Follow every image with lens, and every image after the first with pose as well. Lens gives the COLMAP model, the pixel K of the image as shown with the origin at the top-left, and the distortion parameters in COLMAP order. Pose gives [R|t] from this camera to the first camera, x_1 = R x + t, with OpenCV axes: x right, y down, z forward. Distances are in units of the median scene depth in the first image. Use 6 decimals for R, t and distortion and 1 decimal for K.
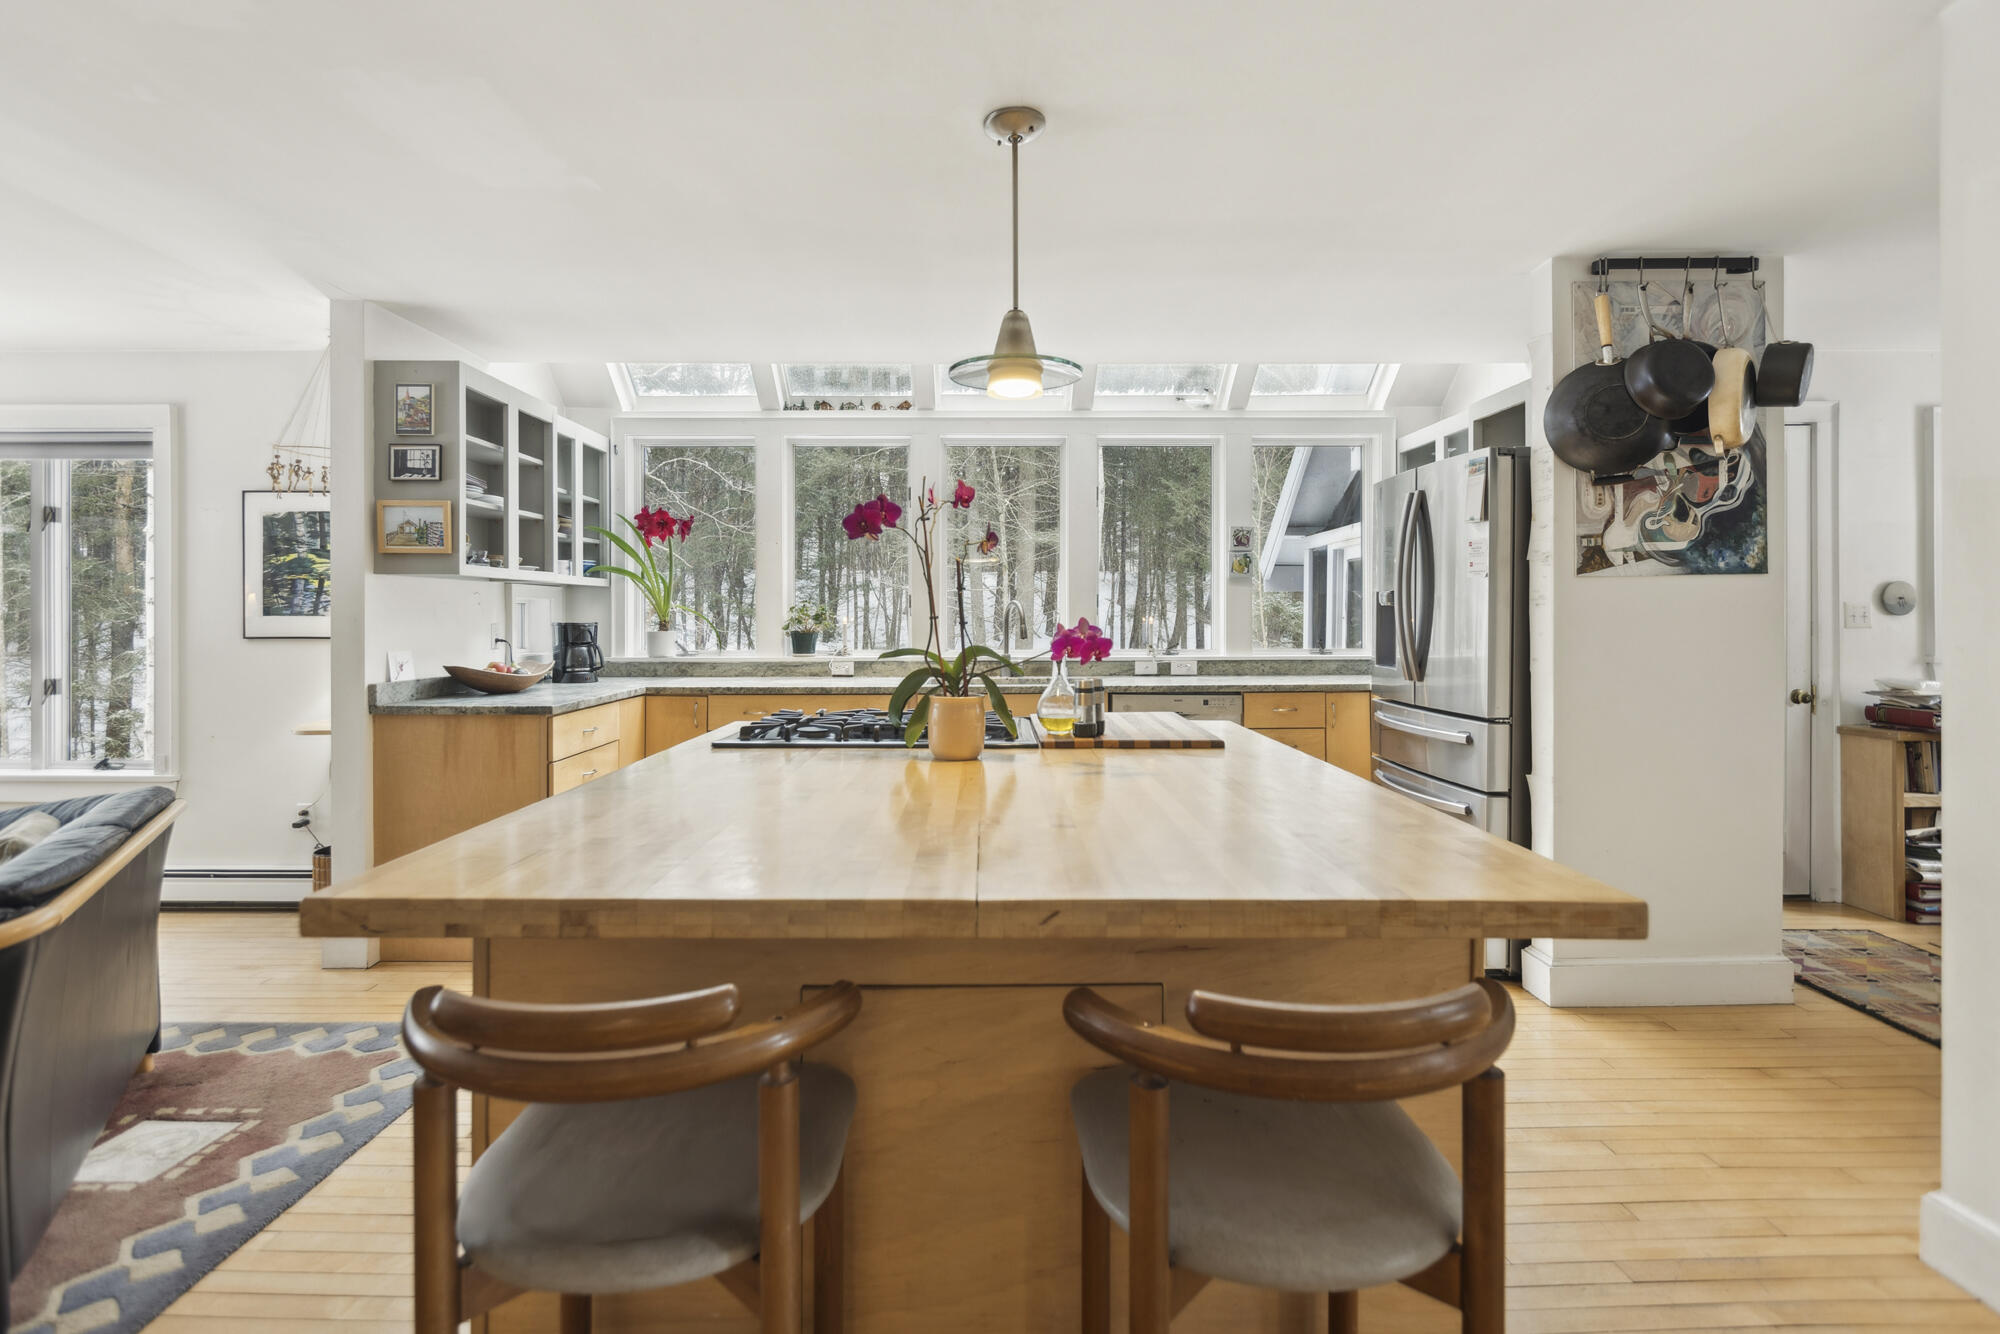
lens RADIAL K [[940.9, 0, 999.2], [0, 940.9, 610.1], [0, 0, 1]] dist [-0.000760, 0.000071]
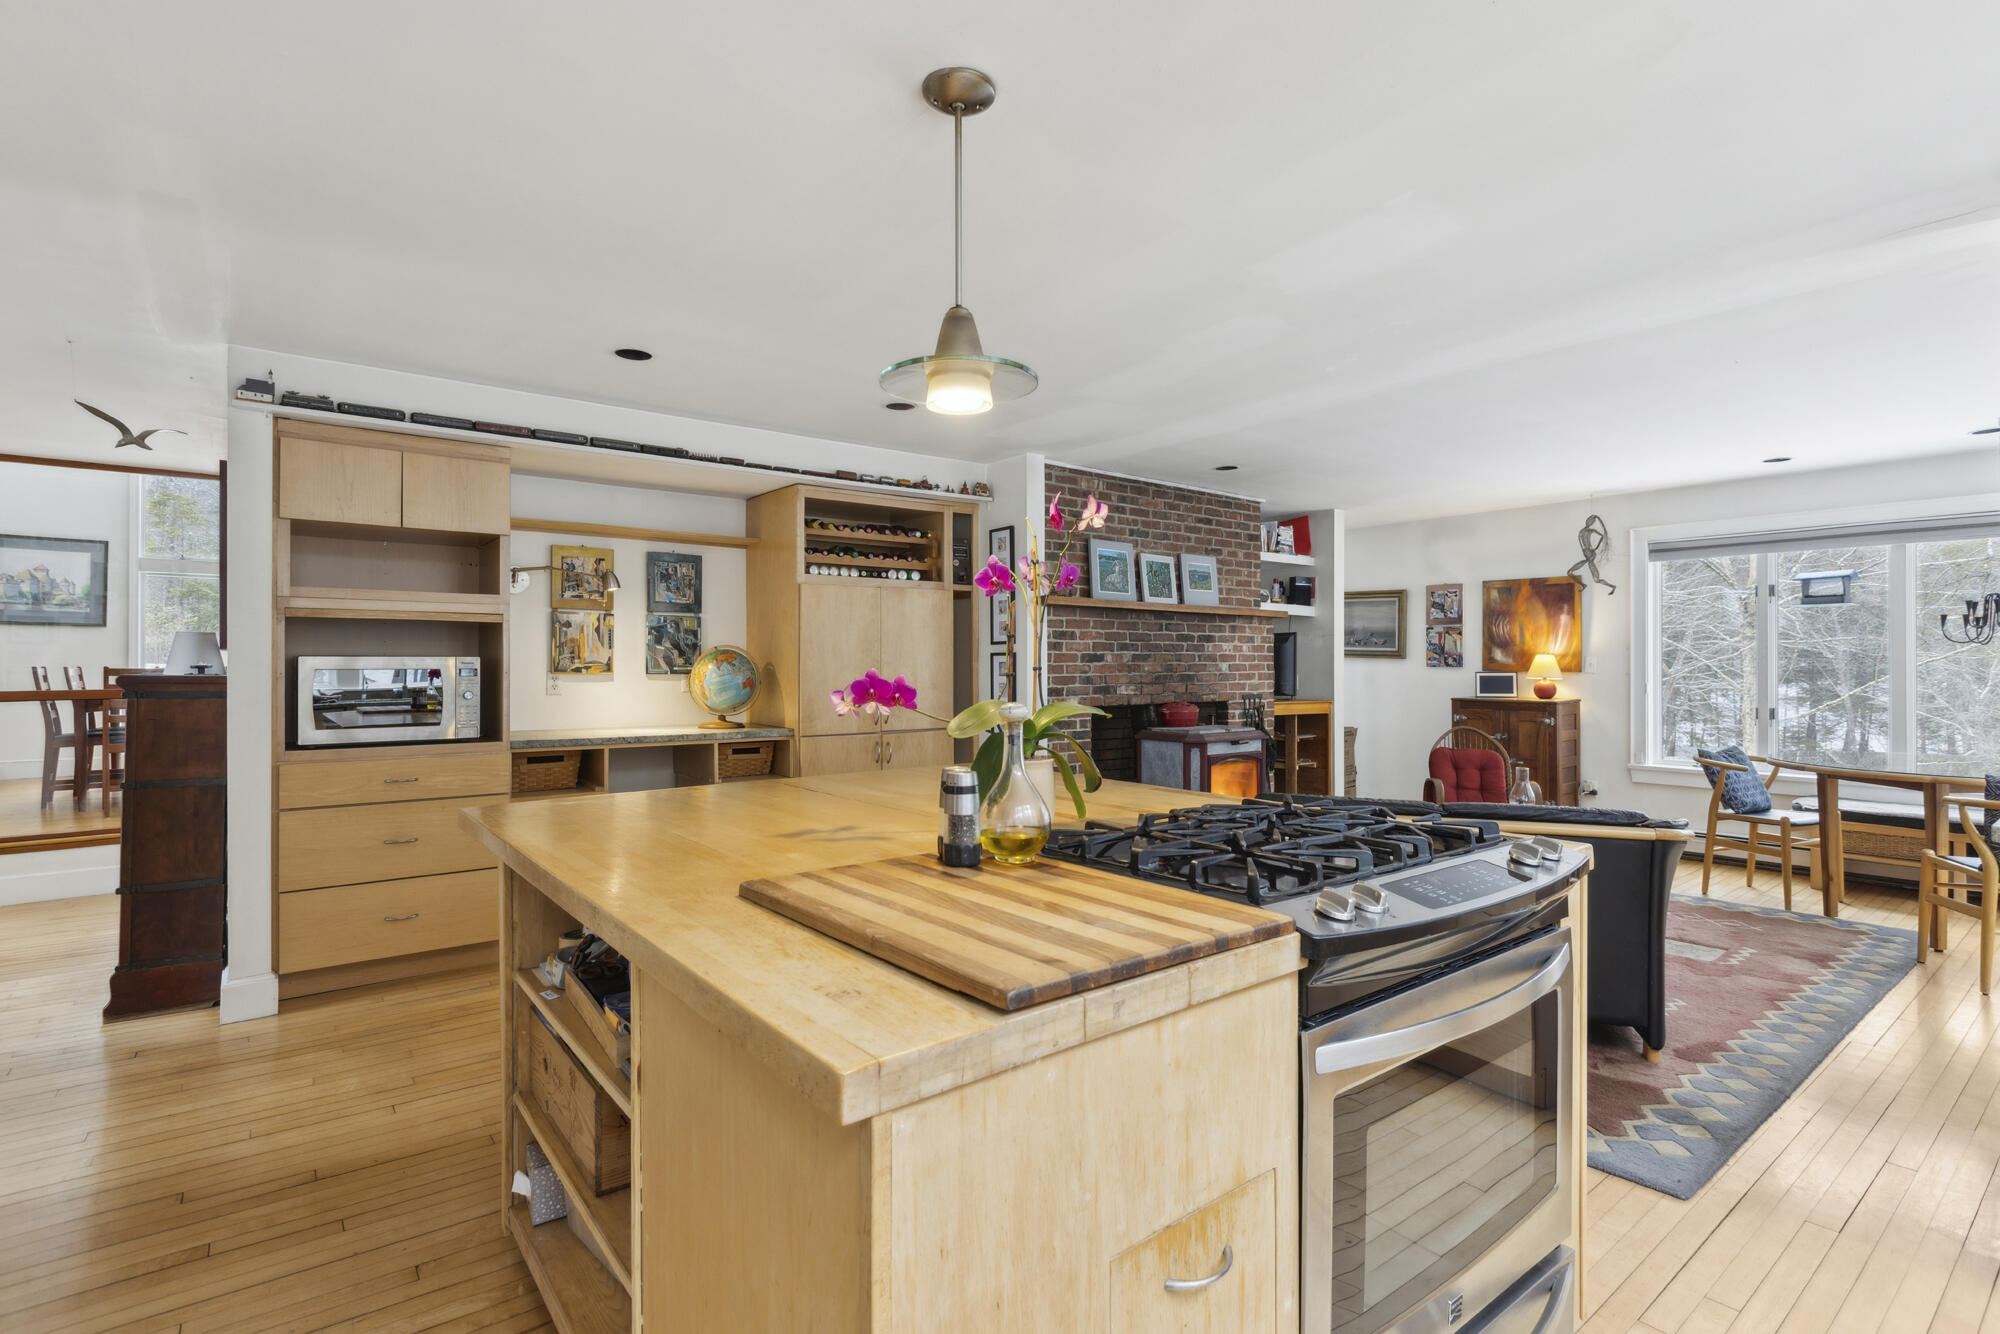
lens RADIAL K [[958.0, 0, 999.9], [0, 958.0, 658.2], [0, 0, 1]] dist [-0.001270, -0.000756]
pose [[-0.785755, -0.001112, -0.618537, 0.322333], [0.005433, 0.999947, -0.008700, 0.004432], [0.618514, -0.010196, -0.785708, 1.069788]]
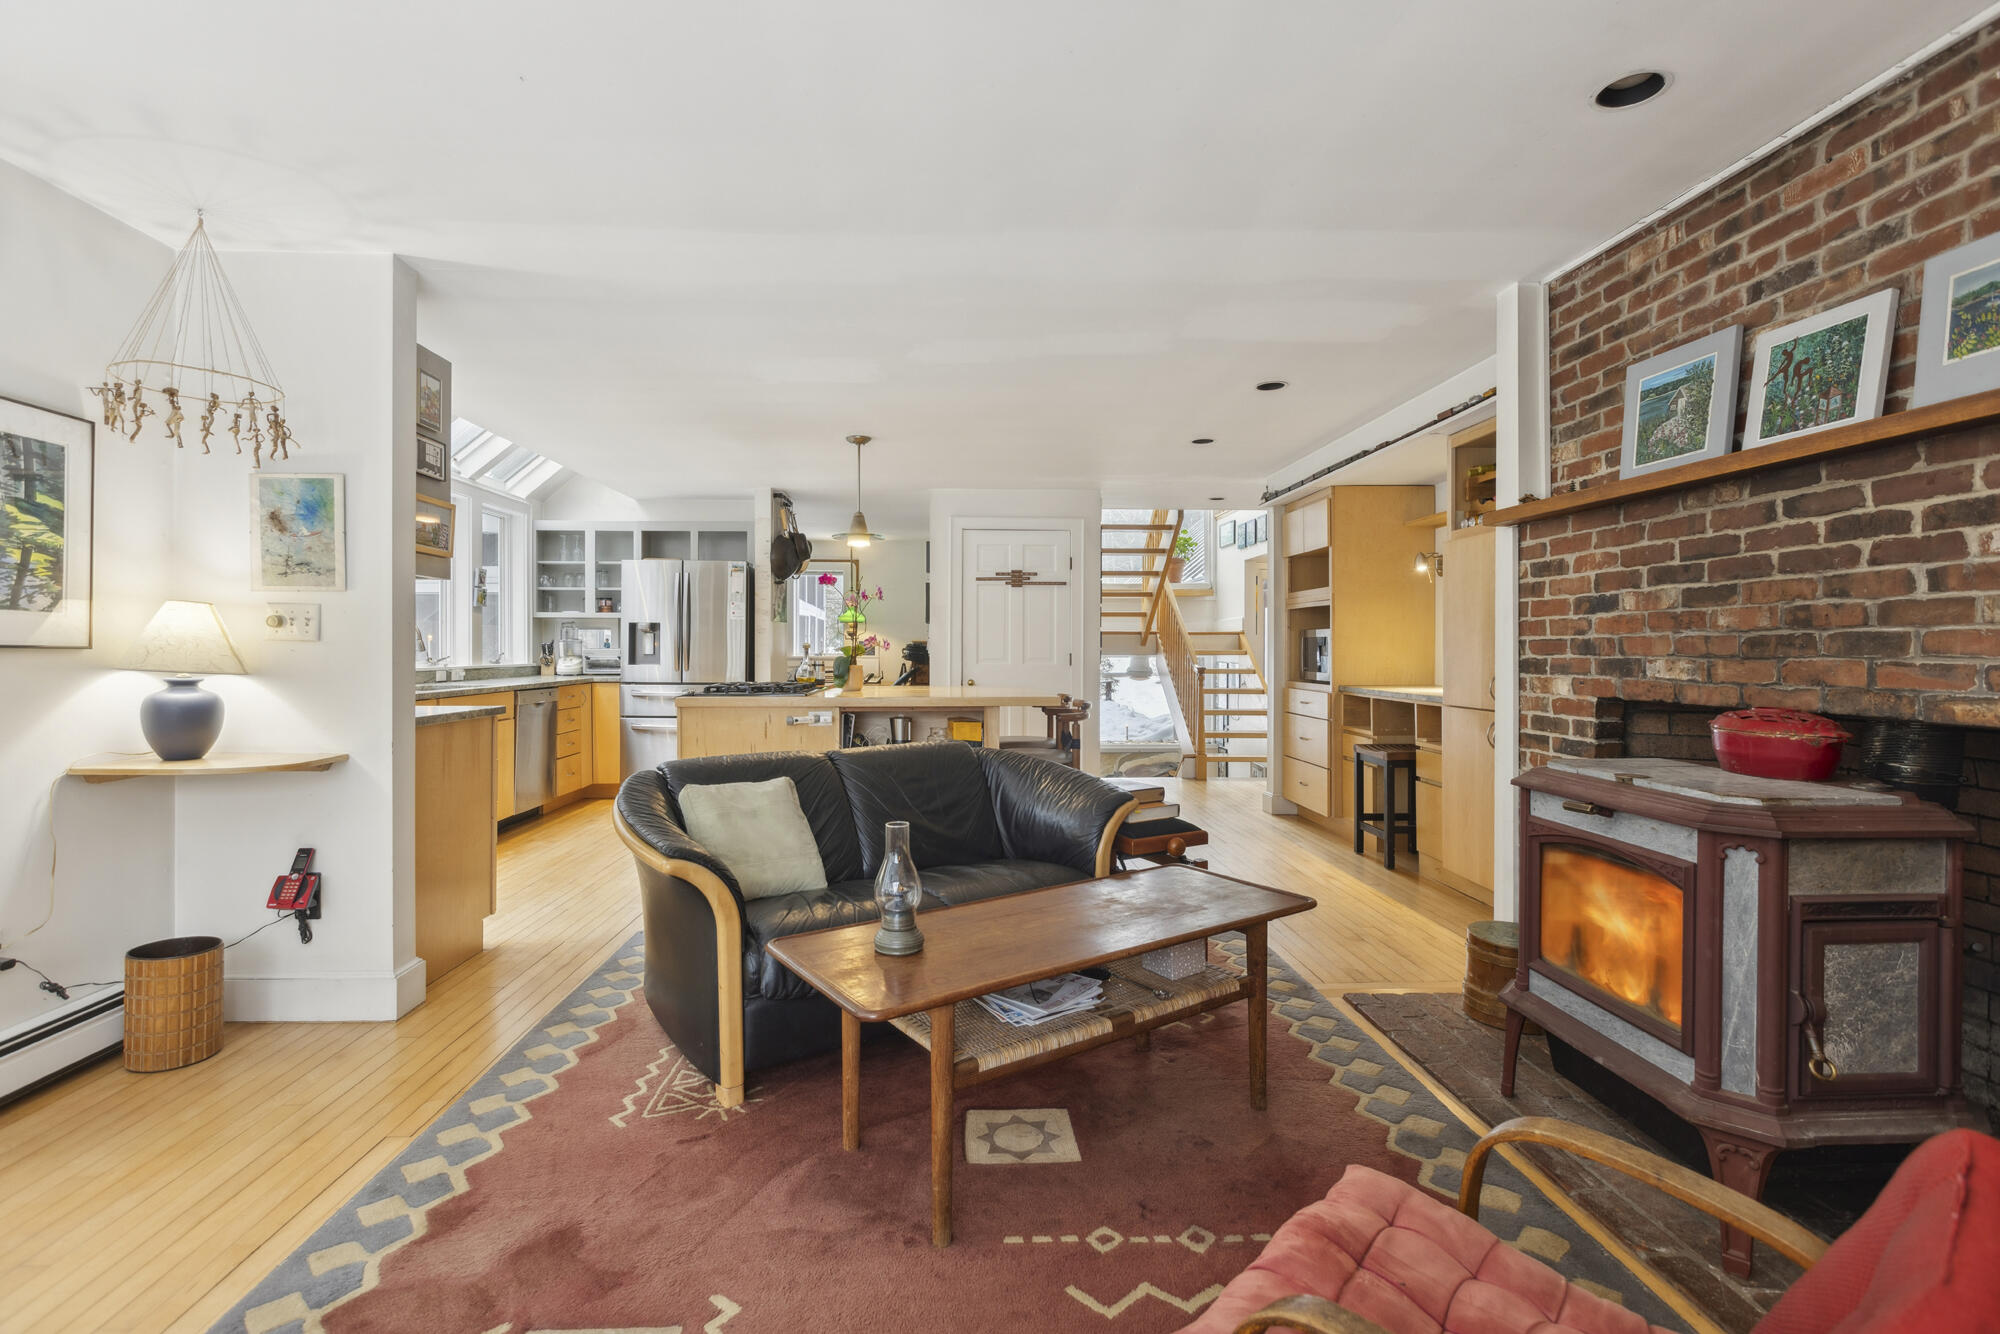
lens RADIAL K [[920.6, 0, 975.4], [0, 920.6, 649.9], [0, 0, 1]] dist [-0.003827, -0.001218]
pose [[-0.028122, 0.000354, 0.999604, -1.549508], [-0.005520, 0.999985, -0.000510, 0.033491], [-0.999589, -0.005532, -0.028120, 0.475861]]
